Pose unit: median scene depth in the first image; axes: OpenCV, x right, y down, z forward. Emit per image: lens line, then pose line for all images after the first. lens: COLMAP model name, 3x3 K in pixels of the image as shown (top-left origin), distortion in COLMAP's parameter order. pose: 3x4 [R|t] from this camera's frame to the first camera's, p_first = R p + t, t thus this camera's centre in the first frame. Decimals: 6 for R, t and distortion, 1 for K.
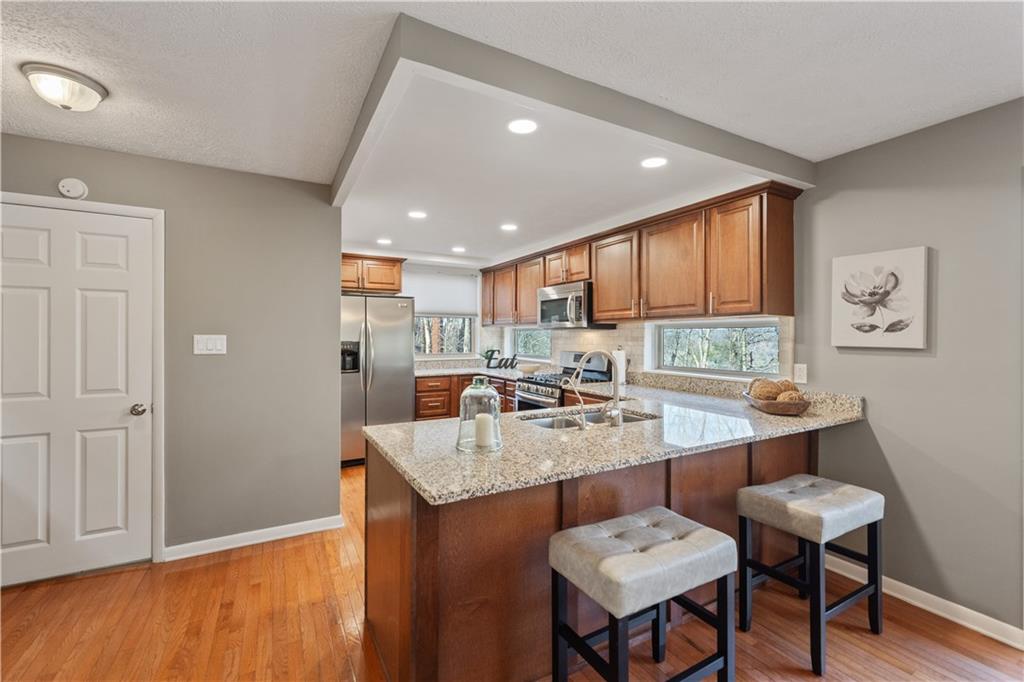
lens RADIAL K [[432.0, 0, 501.4], [0, 432.0, 336.5], [0, 0, 1]] dist [0.005460, -0.000183]
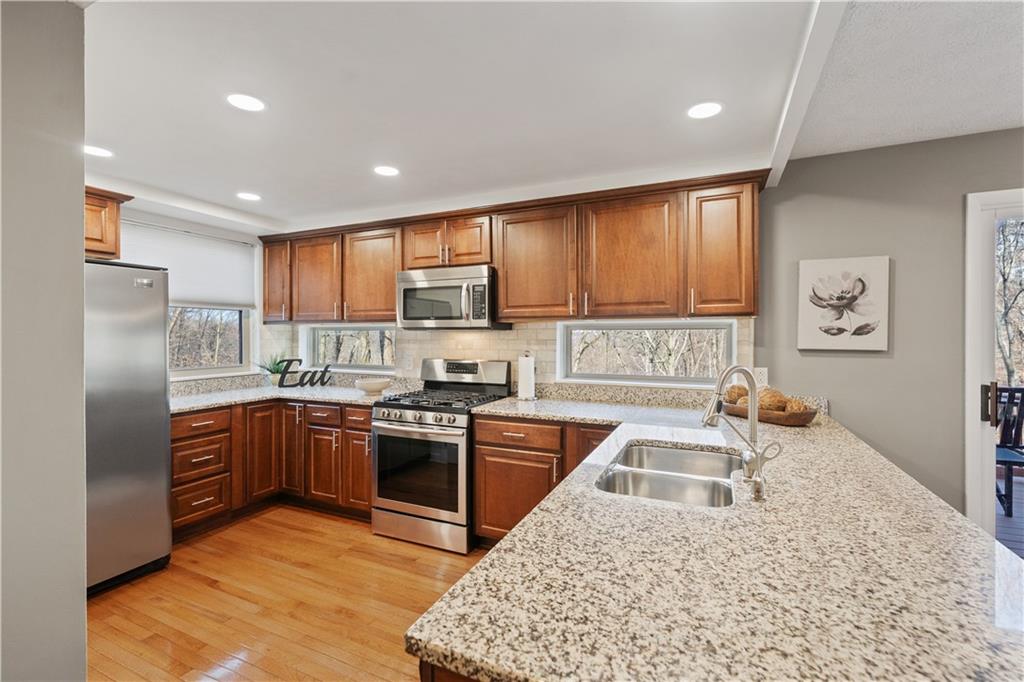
lens RADIAL K [[432.0, 0, 523.0], [0, 432.0, 339.8], [0, 0, 1]] dist [0.005460, -0.000183]
pose [[0.790615, 0.000079, 0.612314, -0.215405], [-0.000495, 1.000000, 0.000510, 0.000499], [-0.612314, -0.000706, 0.790615, 0.374870]]
